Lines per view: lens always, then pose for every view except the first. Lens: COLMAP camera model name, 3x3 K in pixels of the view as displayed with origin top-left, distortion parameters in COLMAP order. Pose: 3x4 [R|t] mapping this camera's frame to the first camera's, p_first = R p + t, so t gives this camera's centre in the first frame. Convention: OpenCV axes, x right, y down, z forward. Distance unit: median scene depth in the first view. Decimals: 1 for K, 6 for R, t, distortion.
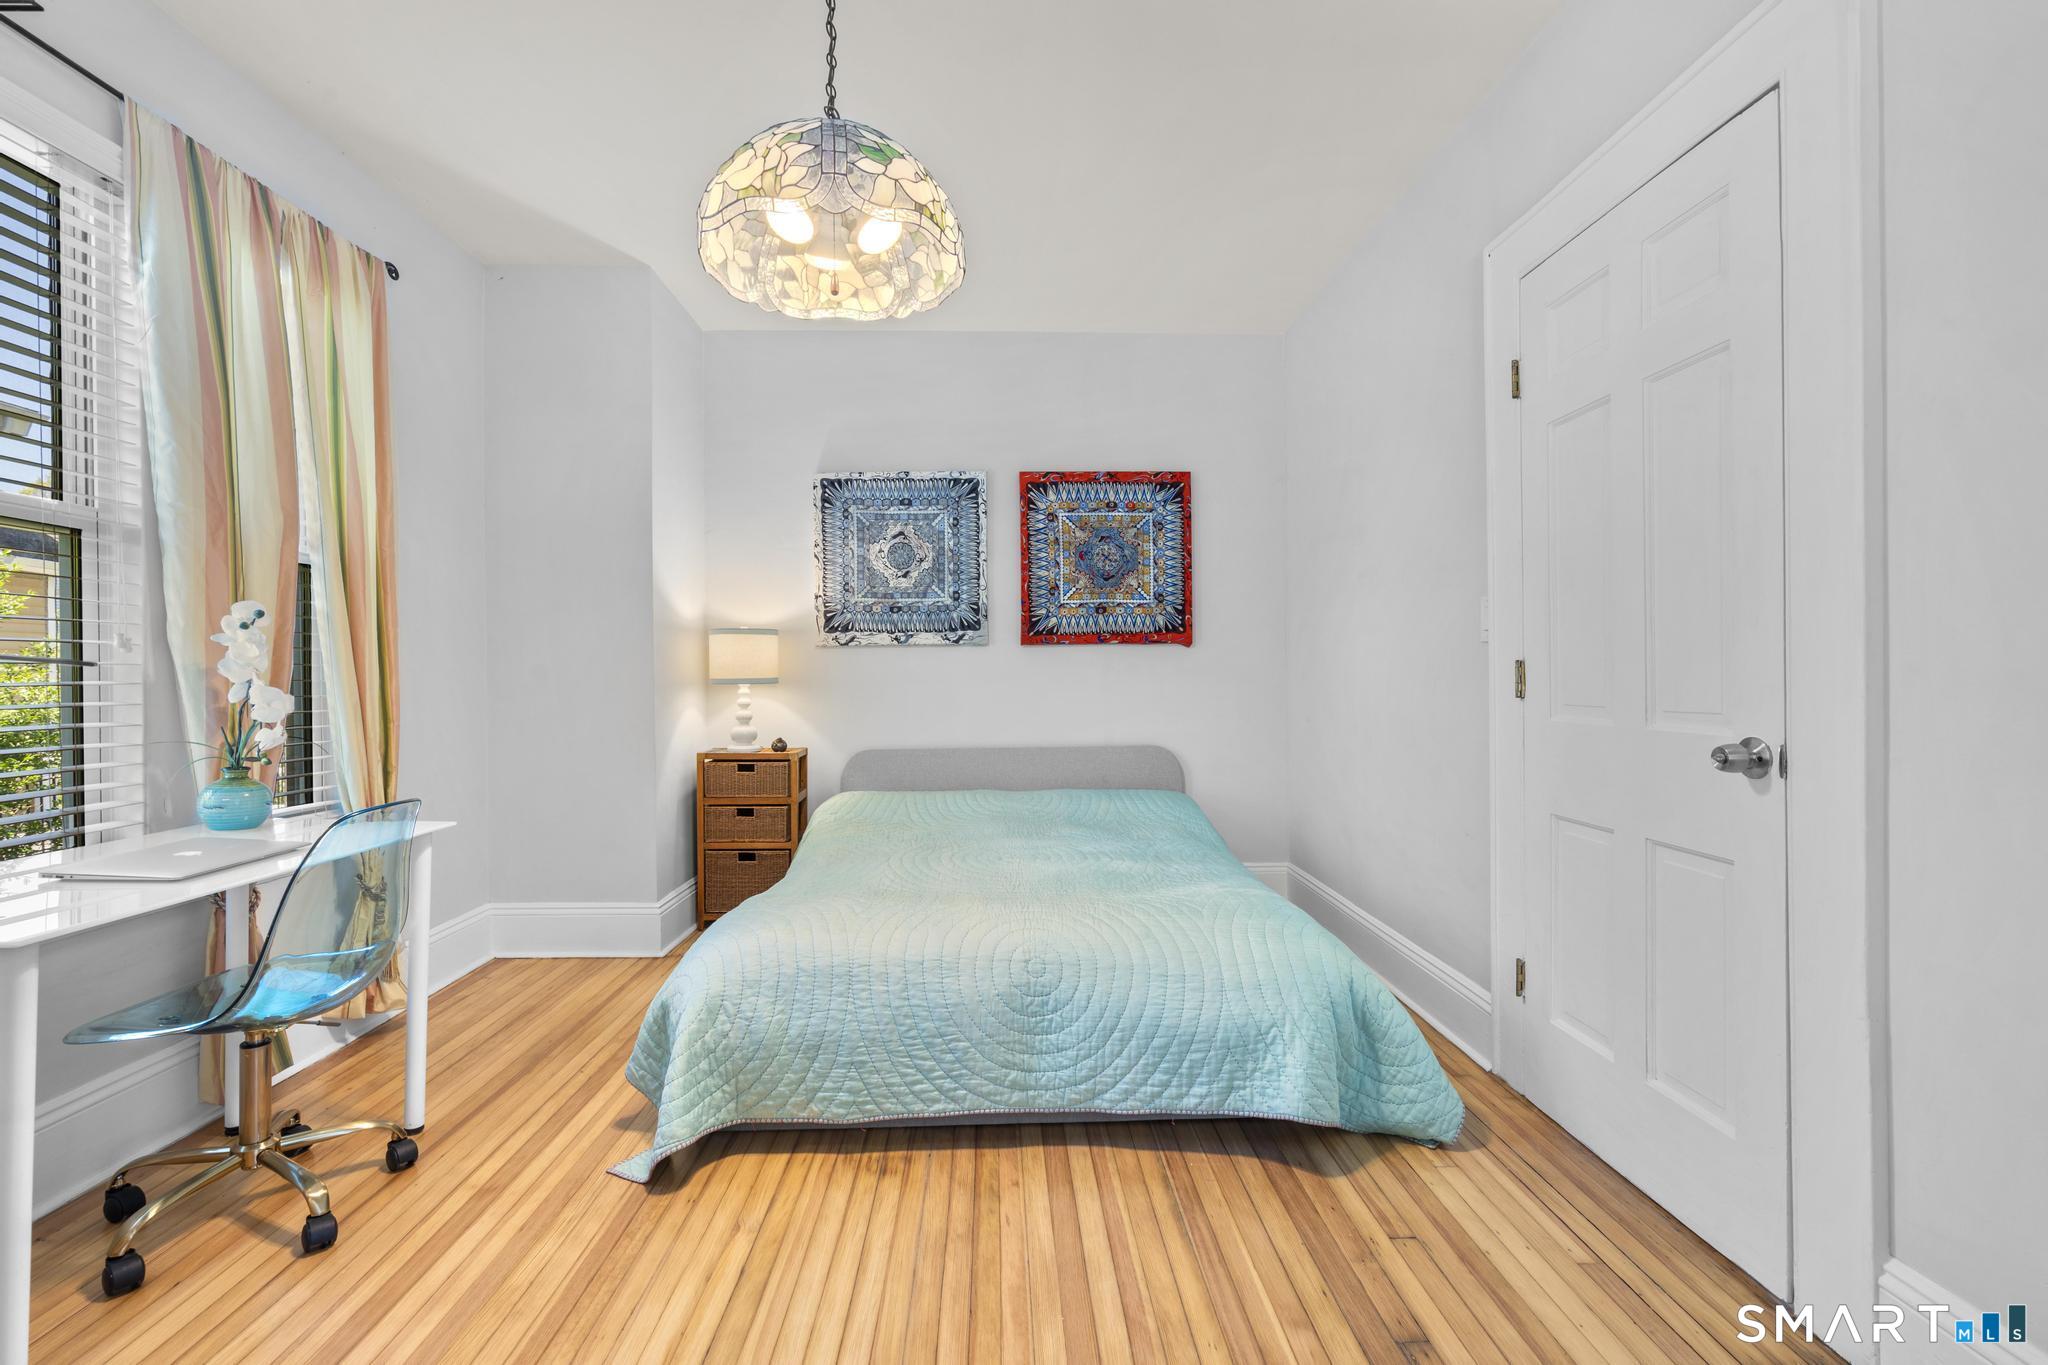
lens RADIAL K [[918.8, 0, 1020.3], [0, 918.8, 679.3], [0, 0, 1]] dist [-0.011603, 0.006634]
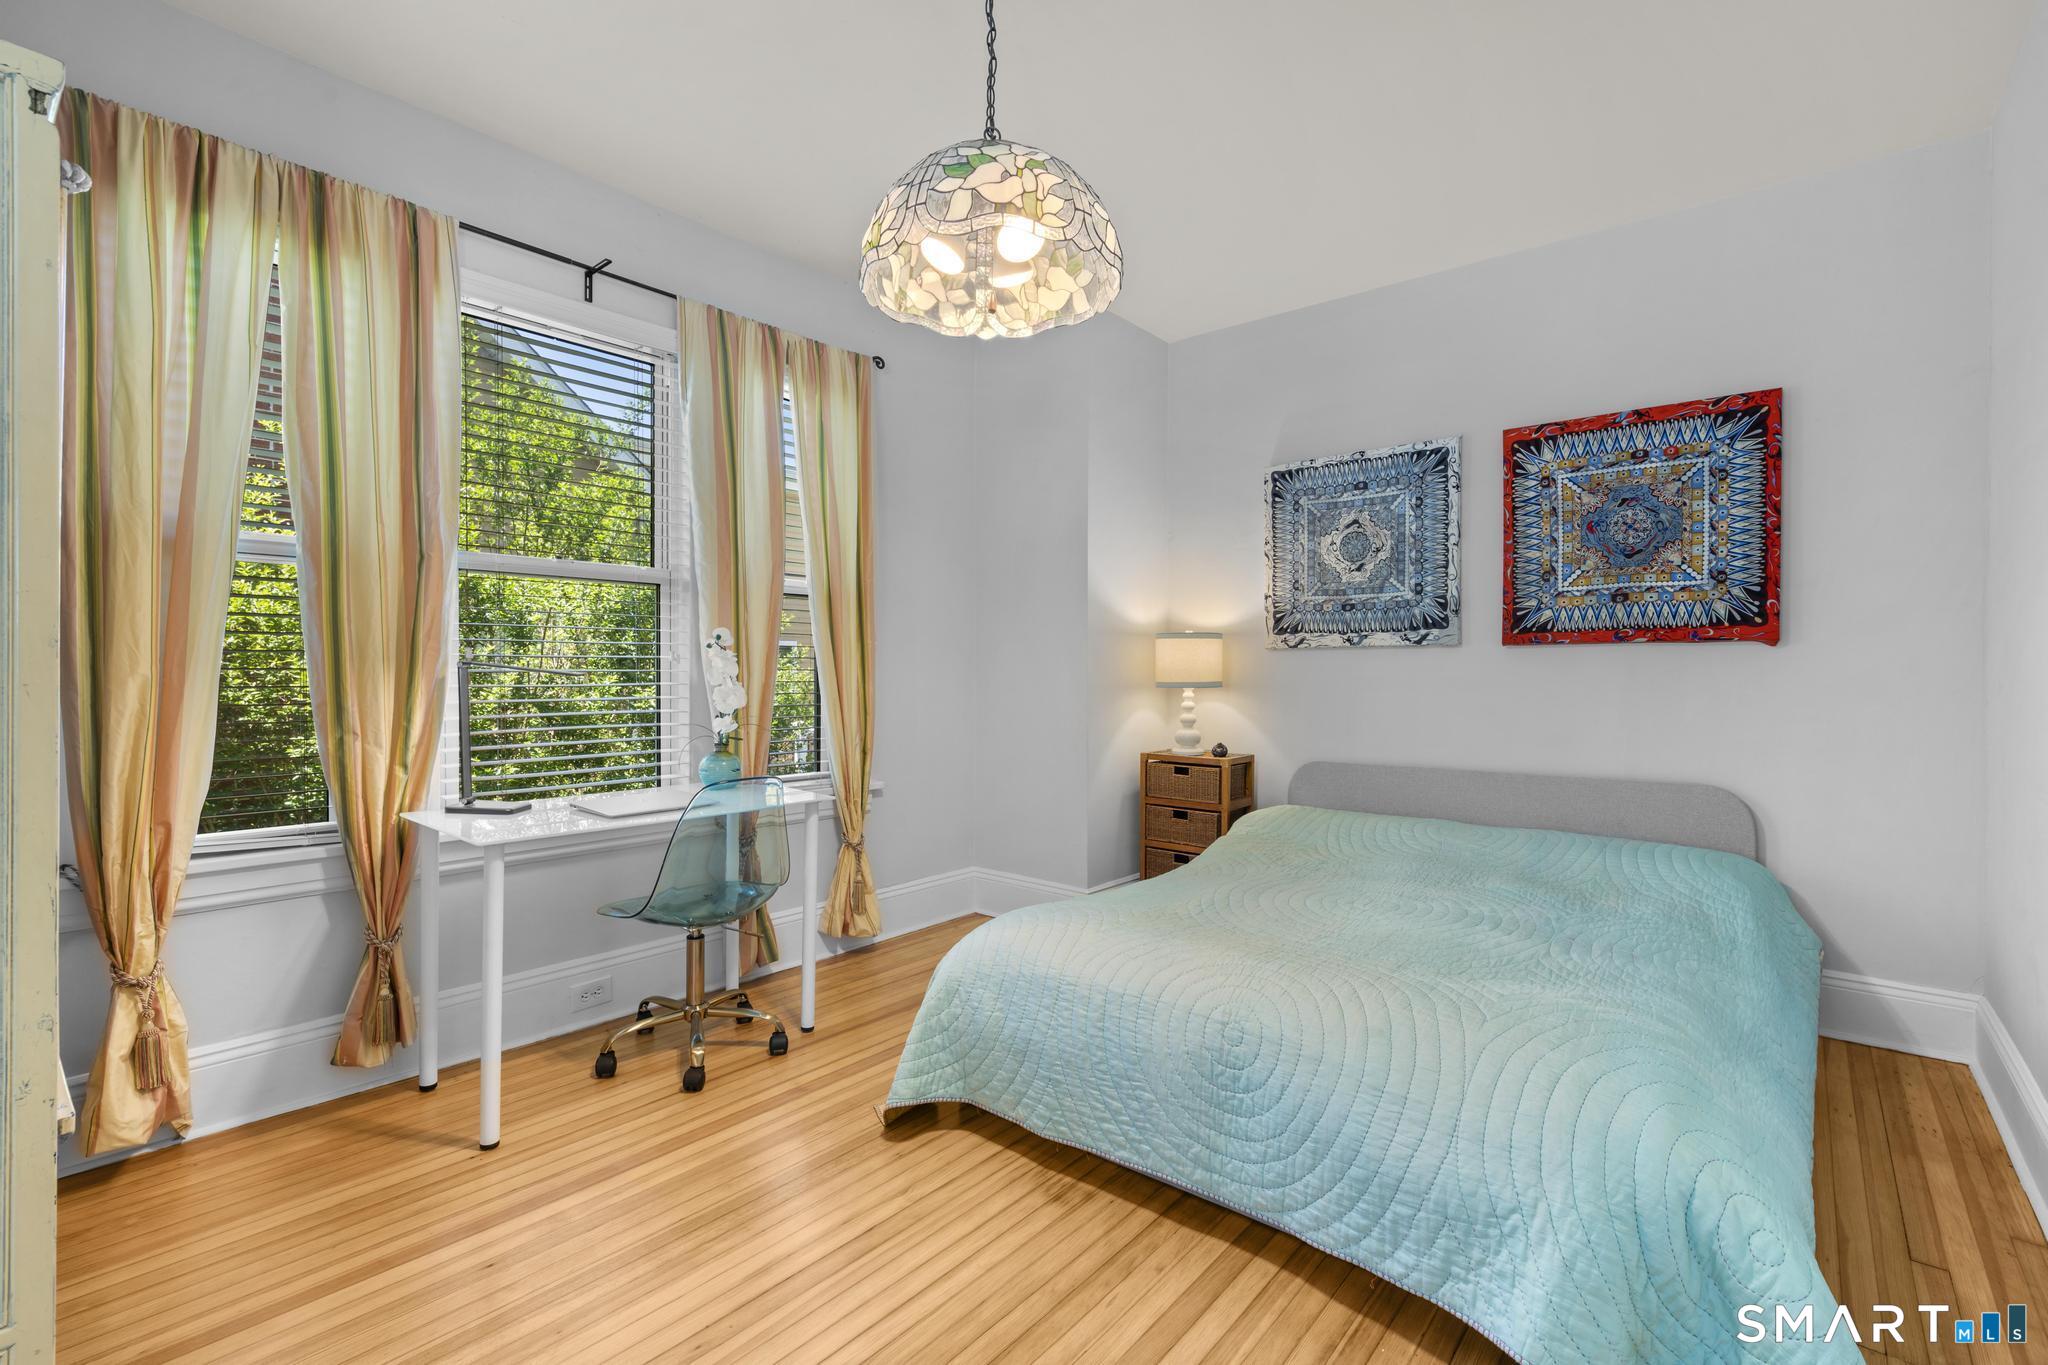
lens RADIAL K [[918.8, 0, 1020.3], [0, 918.8, 679.3], [0, 0, 1]] dist [-0.011603, 0.006634]
pose [[0.743705, 0.014350, -0.668354, 0.234540], [-0.009949, 0.999896, 0.010399, -0.012431], [0.668434, -0.001085, 0.743771, 0.125592]]
